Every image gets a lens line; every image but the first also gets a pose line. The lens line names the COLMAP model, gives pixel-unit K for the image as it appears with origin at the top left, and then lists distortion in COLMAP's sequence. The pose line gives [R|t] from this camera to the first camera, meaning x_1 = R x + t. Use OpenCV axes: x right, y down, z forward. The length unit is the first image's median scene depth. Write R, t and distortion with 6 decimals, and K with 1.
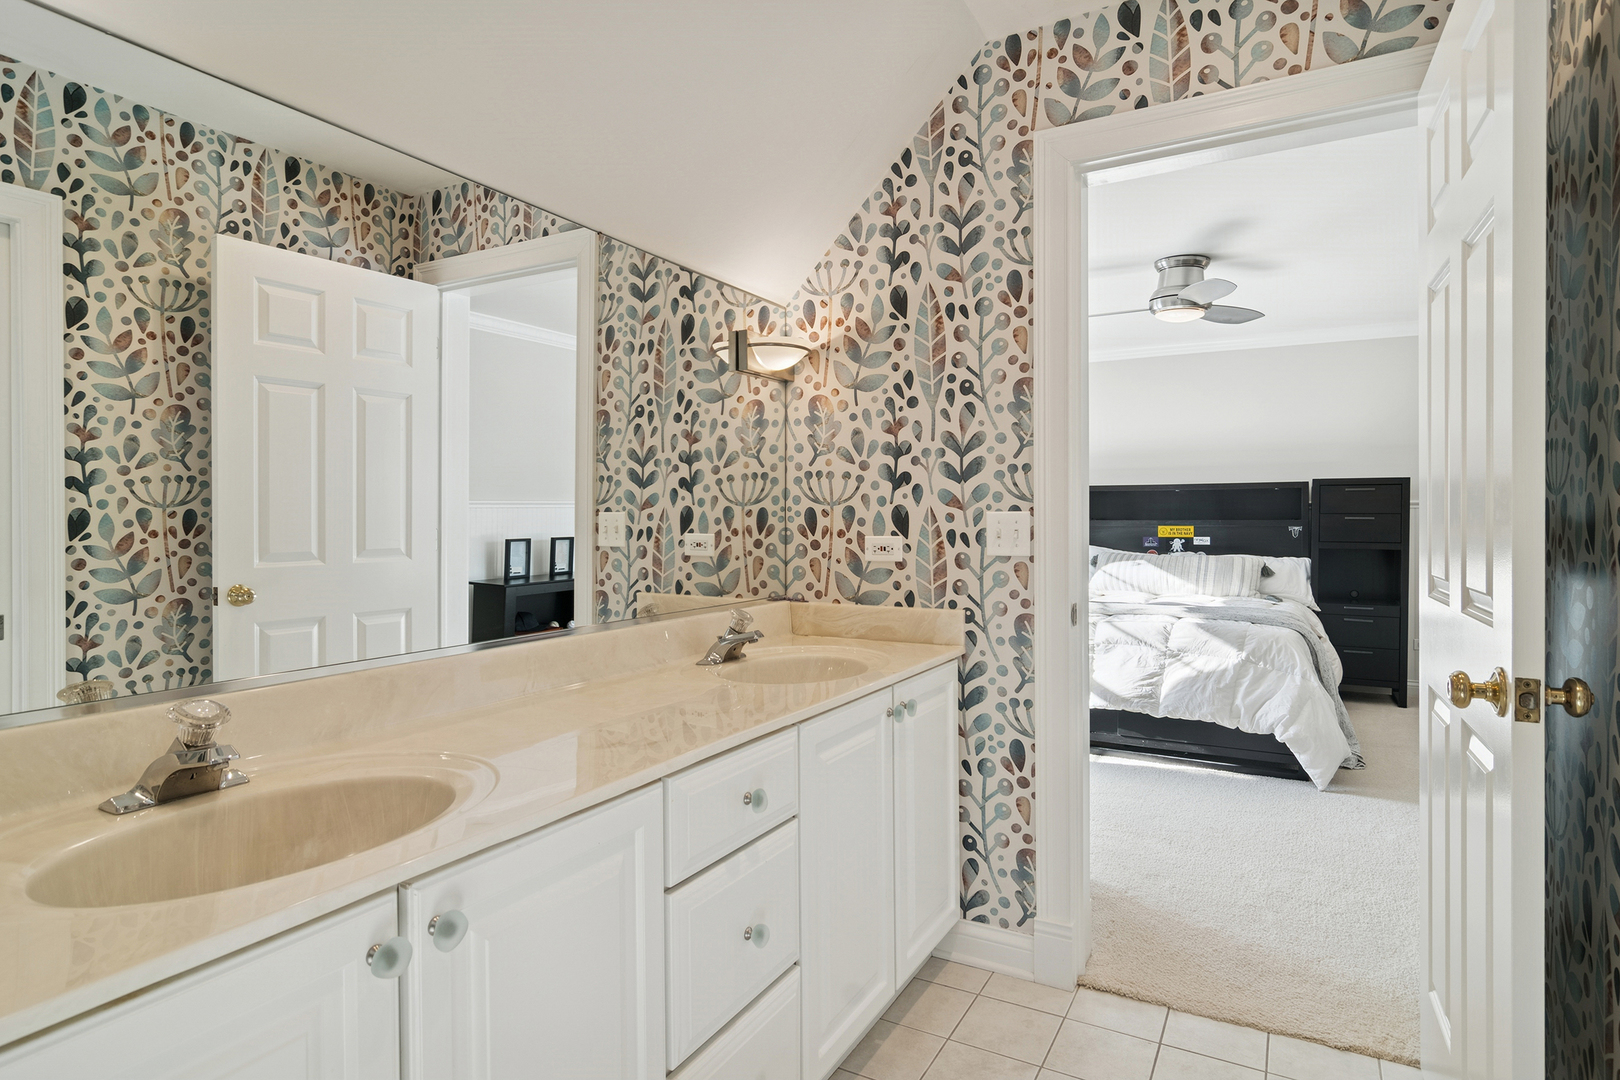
lens RADIAL K [[873.7, 0, 808.6], [0, 873.7, 530.7], [0, 0, 1]] dist [-0.007955, -0.000036]
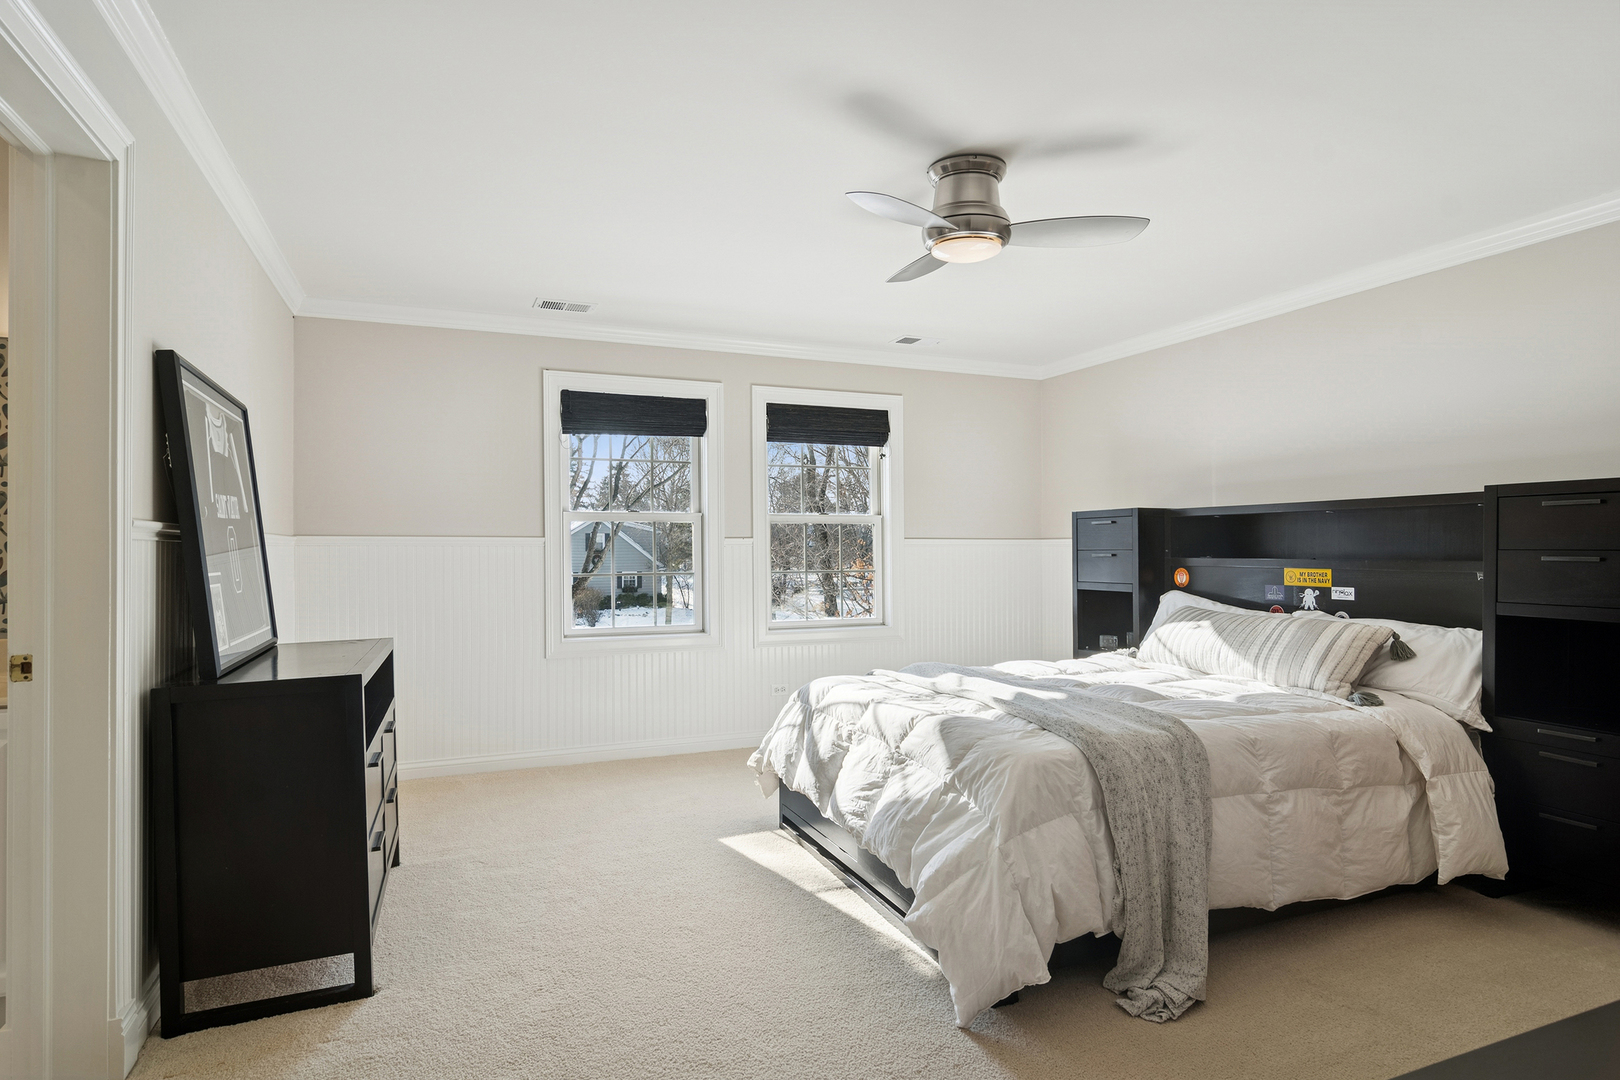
lens RADIAL K [[873.7, 0, 810.3], [0, 873.7, 546.3], [0, 0, 1]] dist [-0.007955, -0.000036]
pose [[0.781191, -0.003032, -0.624285, 0.553066], [-0.011693, 0.999742, -0.019486, -0.005375], [0.624183, 0.022522, 0.780954, 0.304603]]
